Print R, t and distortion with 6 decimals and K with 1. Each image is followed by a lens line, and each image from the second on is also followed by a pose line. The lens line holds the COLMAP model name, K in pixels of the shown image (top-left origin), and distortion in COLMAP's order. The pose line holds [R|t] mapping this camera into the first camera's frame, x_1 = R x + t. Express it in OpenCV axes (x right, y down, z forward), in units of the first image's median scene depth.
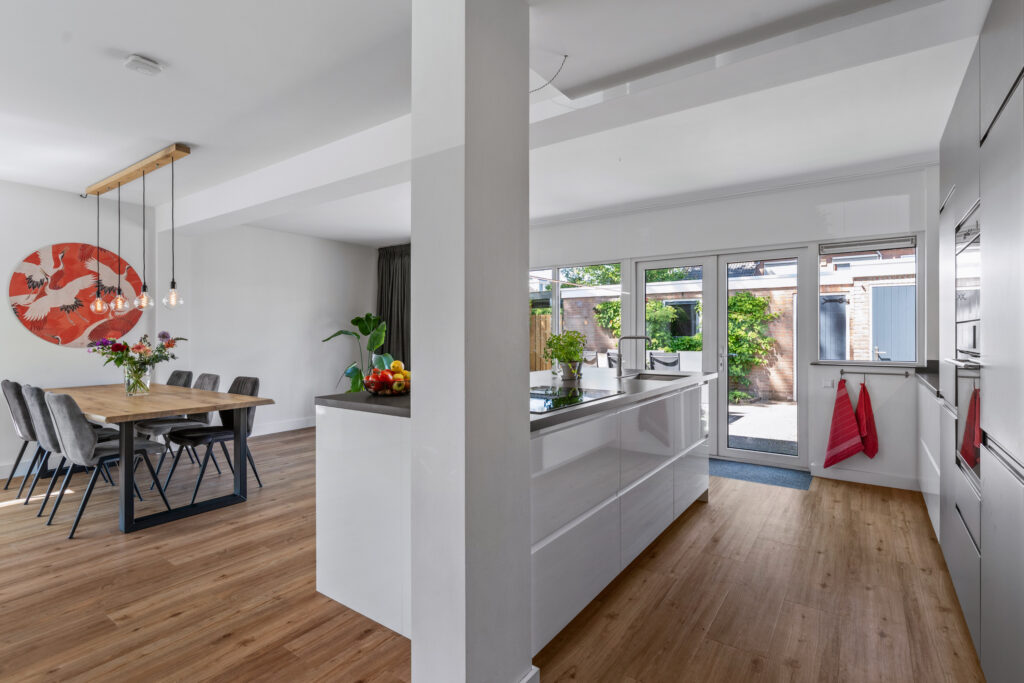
lens RADIAL K [[491.6, 0, 514.6], [0, 491.6, 335.7], [0, 0, 1]] dist [0.000005, 0.001093]
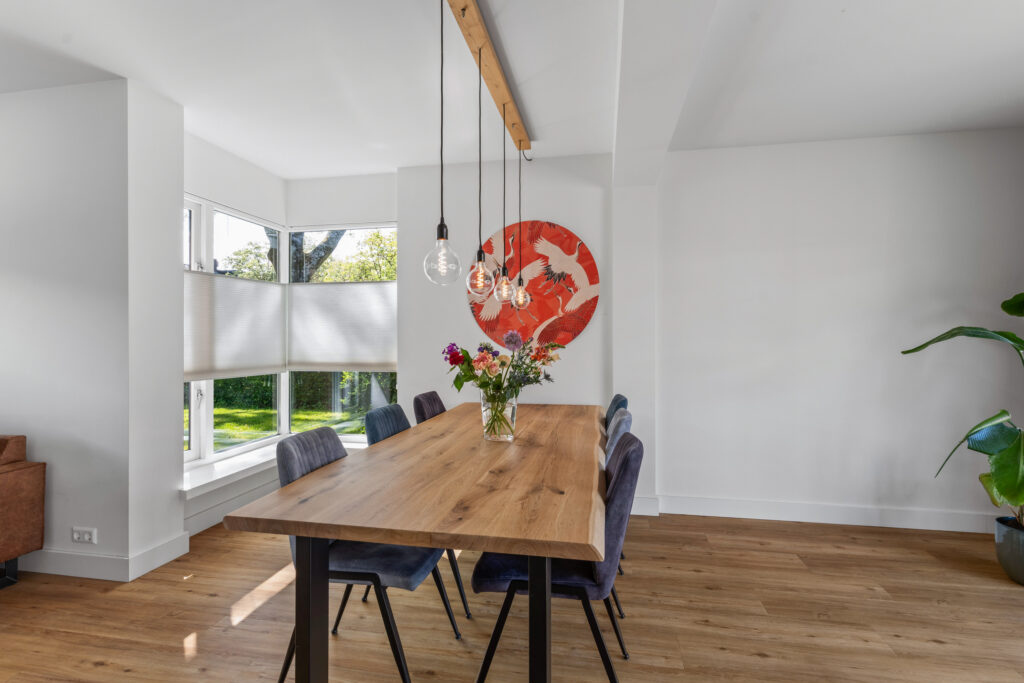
lens RADIAL K [[491.6, 0, 514.6], [0, 491.6, 335.7], [0, 0, 1]] dist [0.000005, 0.001093]
pose [[0.415672, -0.002579, -0.909511, -0.186073], [-0.001492, 0.999993, -0.003517, -0.001905], [0.909513, 0.002819, 0.415665, 0.672666]]
